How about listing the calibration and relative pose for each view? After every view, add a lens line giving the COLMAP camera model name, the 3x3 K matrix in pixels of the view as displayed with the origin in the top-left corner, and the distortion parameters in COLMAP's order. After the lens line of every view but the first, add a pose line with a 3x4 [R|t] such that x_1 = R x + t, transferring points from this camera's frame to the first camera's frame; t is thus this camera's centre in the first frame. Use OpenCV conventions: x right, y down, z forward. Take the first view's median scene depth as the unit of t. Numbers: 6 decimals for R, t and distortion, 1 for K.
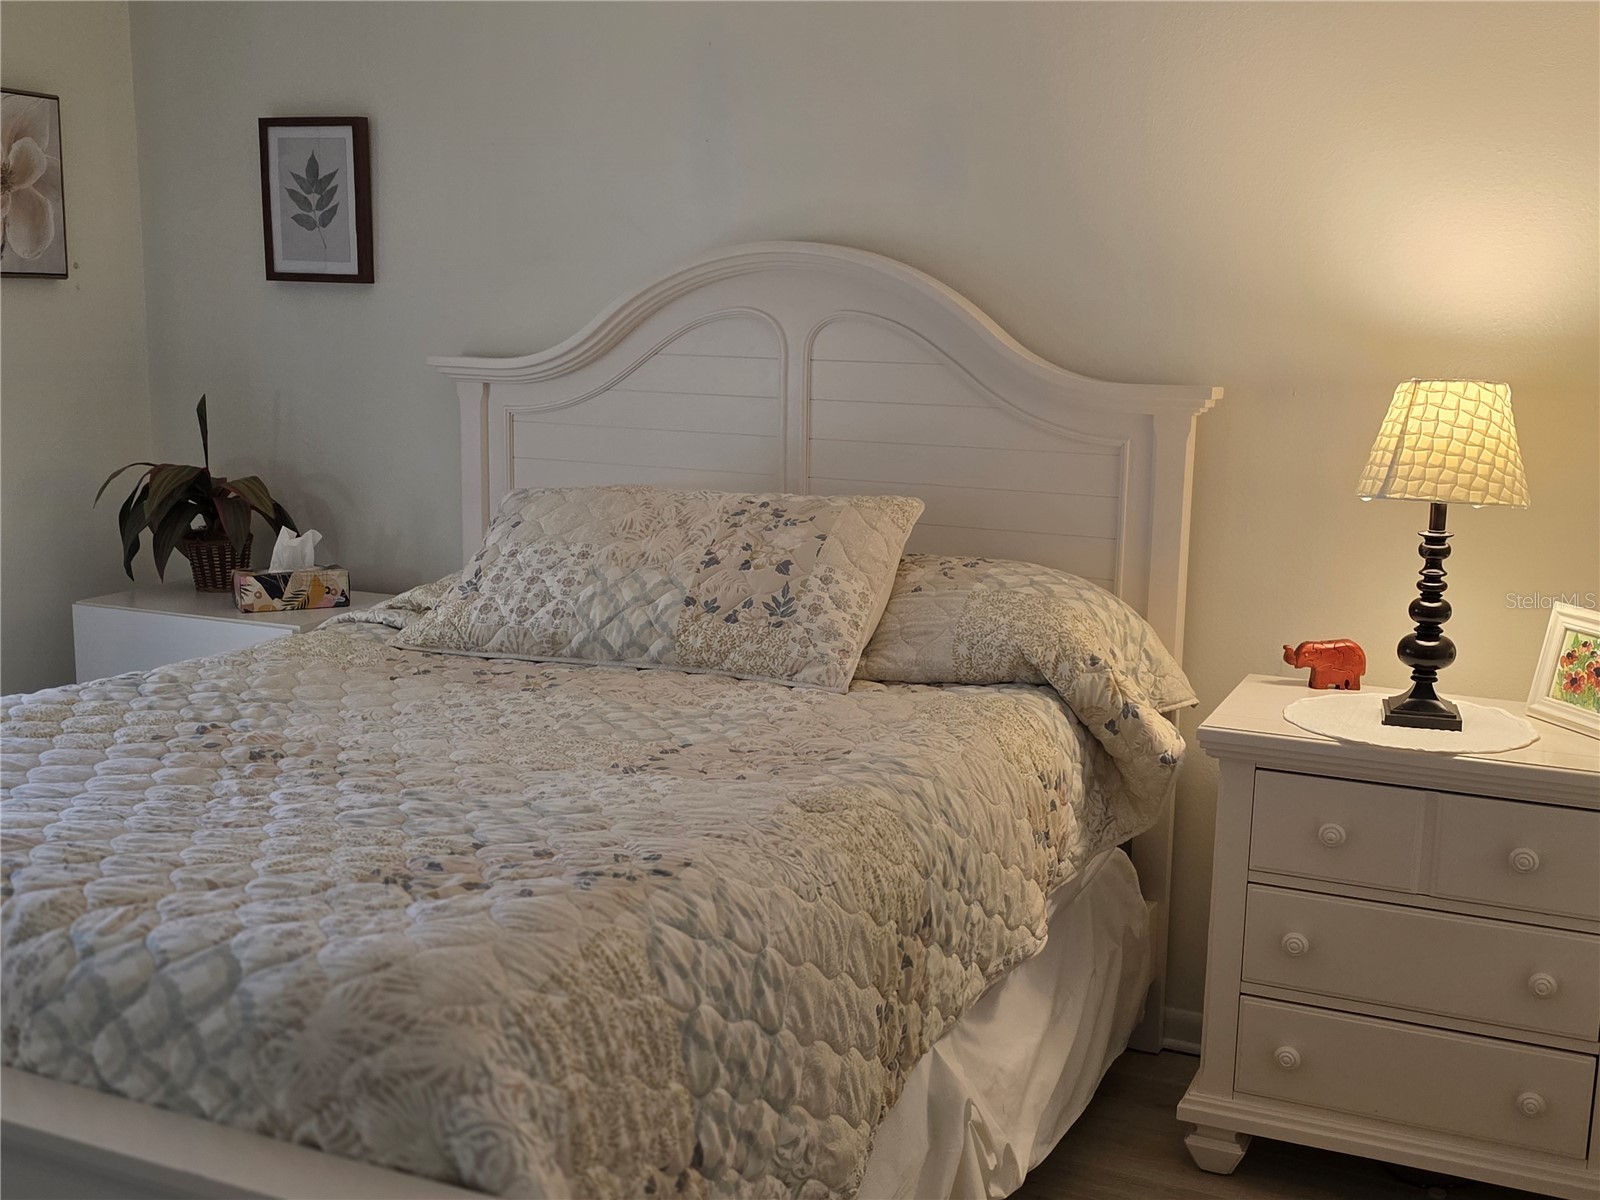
lens RADIAL K [[1832.2, 0, 798.9], [0, 1832.2, 634.4], [0, 0, 1]] dist [0.082487, -0.137764]
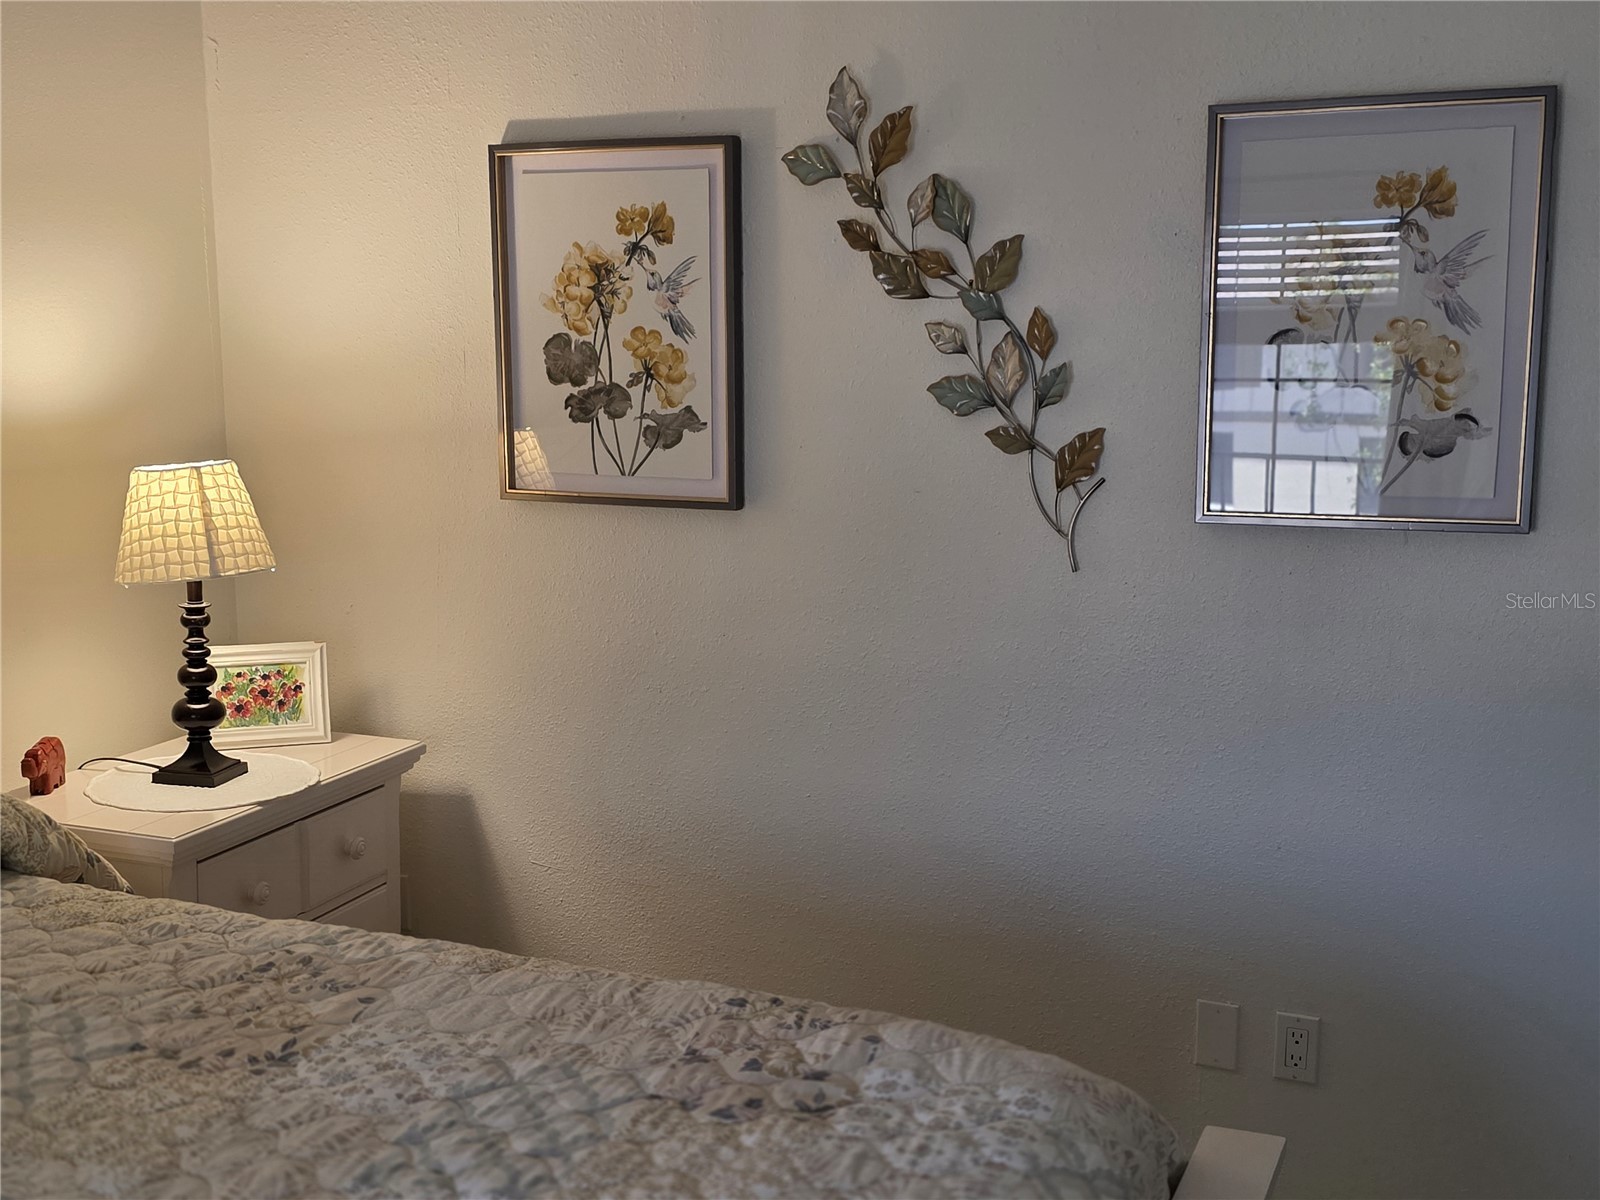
lens RADIAL K [[1836.6, 0, 800.0], [0, 1836.6, 600.0], [0, 0, 1]] dist [0.096130, -0.185289]
pose [[-0.070334, -0.172147, 0.982557, -0.679186], [0.175480, 0.967500, 0.182071, -0.175531], [-0.981967, 0.185225, -0.037840, 0.633591]]
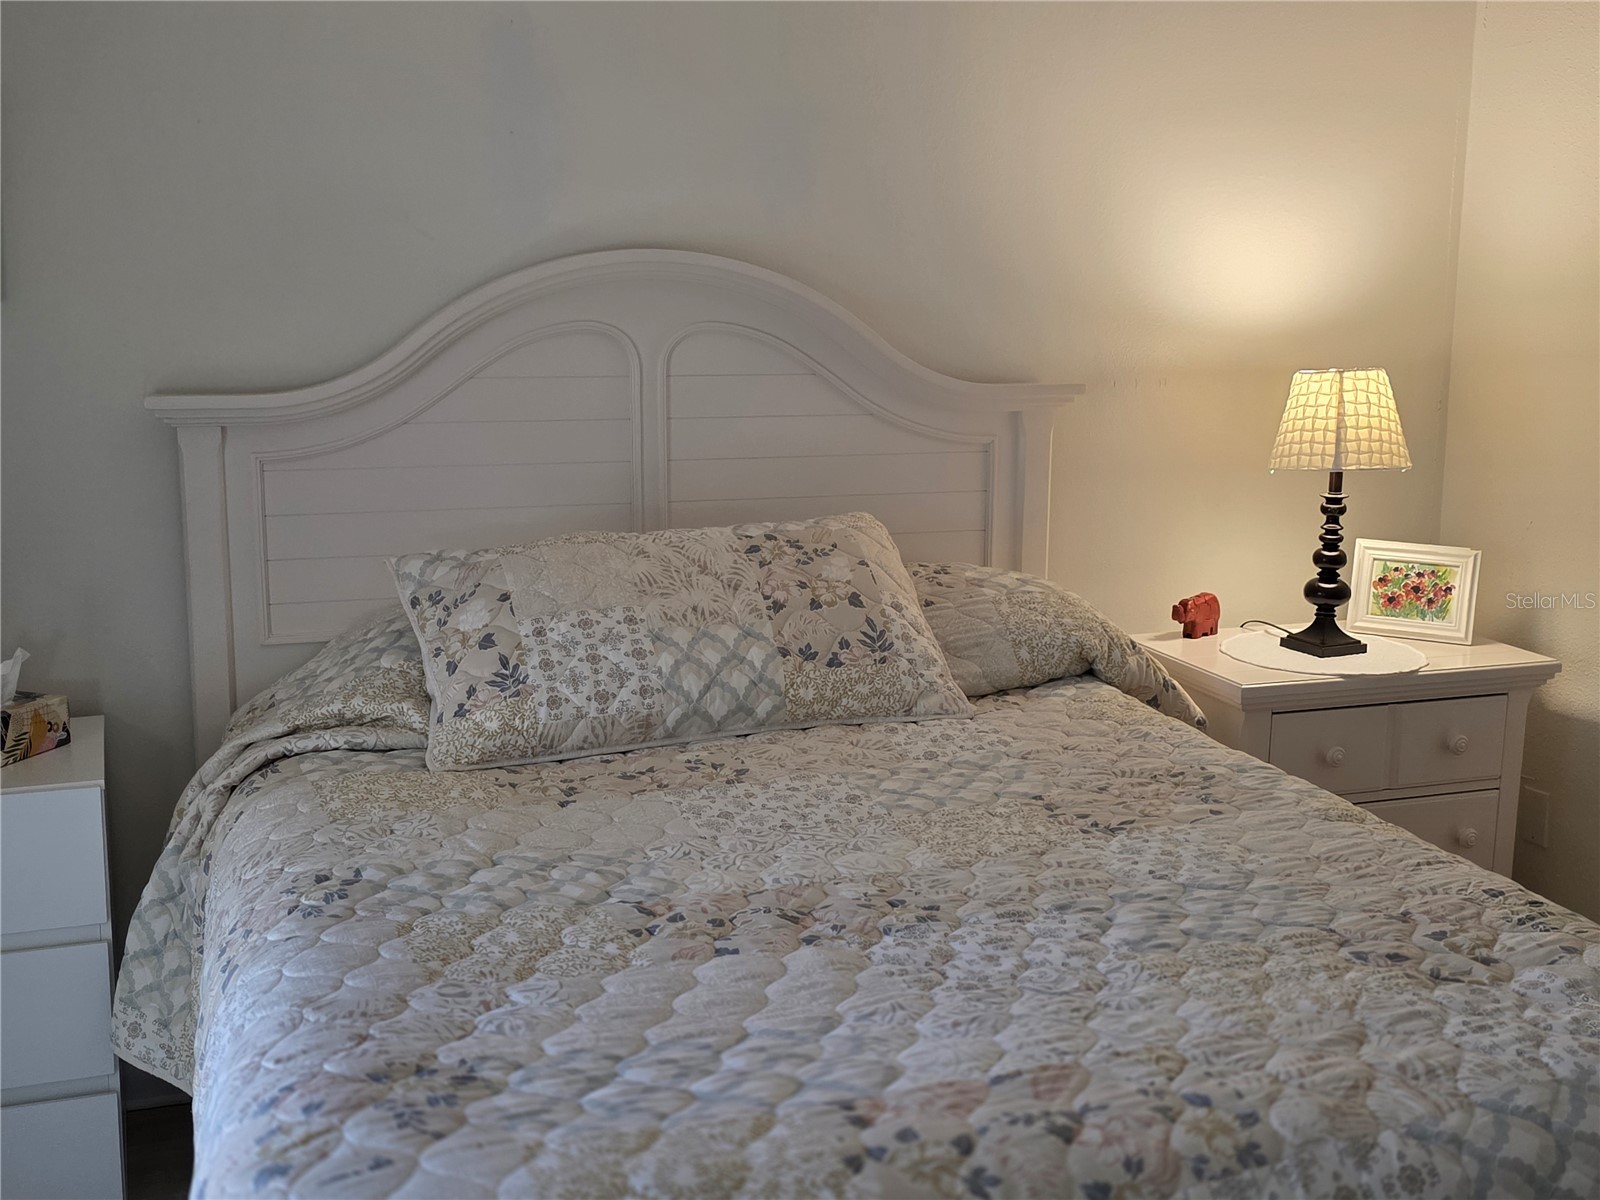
lens RADIAL K [[1836.6, 0, 800.0], [0, 1836.6, 600.0], [0, 0, 1]] dist [0.096130, -0.185289]
pose [[0.709726, -0.143062, 0.689798, -0.688484], [0.132895, 0.988772, 0.068334, -0.106226], [-0.691829, 0.043173, 0.720770, 0.337682]]
